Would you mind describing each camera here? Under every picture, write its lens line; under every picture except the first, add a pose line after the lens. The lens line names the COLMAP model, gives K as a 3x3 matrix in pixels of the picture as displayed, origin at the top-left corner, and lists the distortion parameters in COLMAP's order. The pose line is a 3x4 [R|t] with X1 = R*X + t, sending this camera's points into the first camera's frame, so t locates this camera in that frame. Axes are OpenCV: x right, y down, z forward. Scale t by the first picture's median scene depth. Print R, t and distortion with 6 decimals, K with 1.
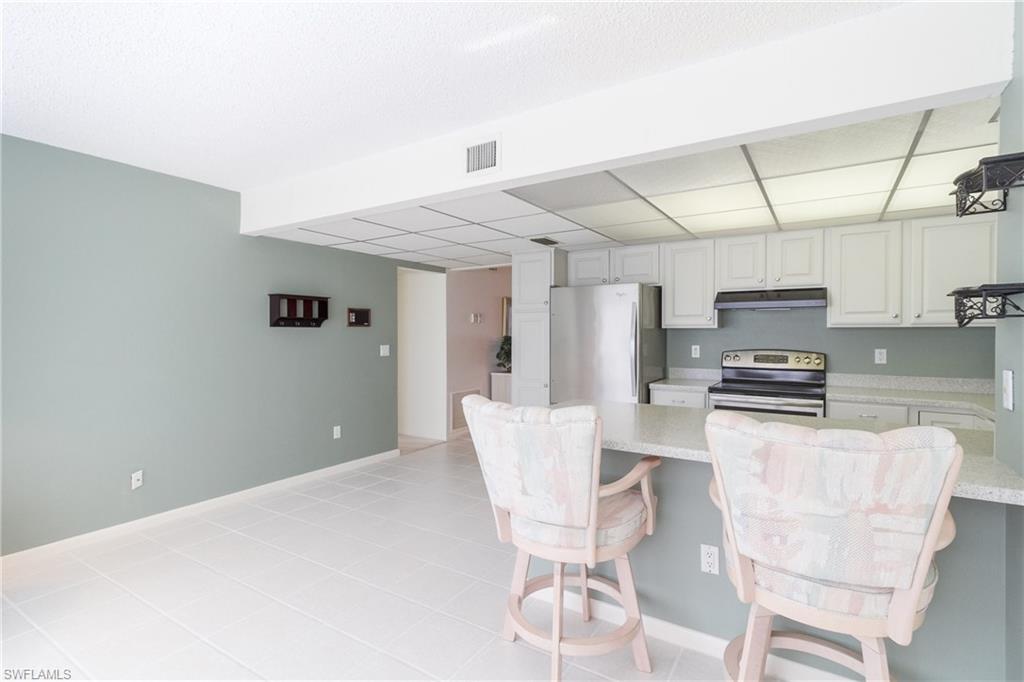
lens RADIAL K [[484.1, 0, 546.2], [0, 484.1, 339.0], [0, 0, 1]] dist [0.000311, 0.000080]
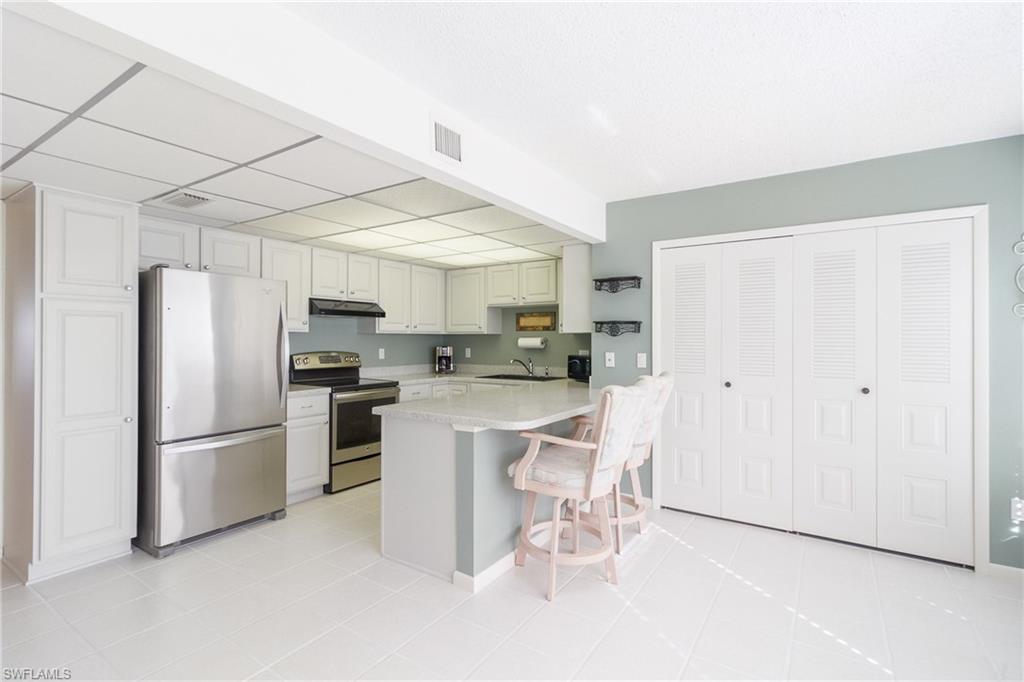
lens RADIAL K [[486.9, 0, 482.6], [0, 486.9, 337.8], [0, 0, 1]] dist [0.000683, -0.000345]
pose [[0.093717, 0.003618, 0.995592, -0.678655], [0.007947, 0.999959, -0.004382, -0.002583], [-0.995567, 0.008323, 0.093685, 0.556359]]
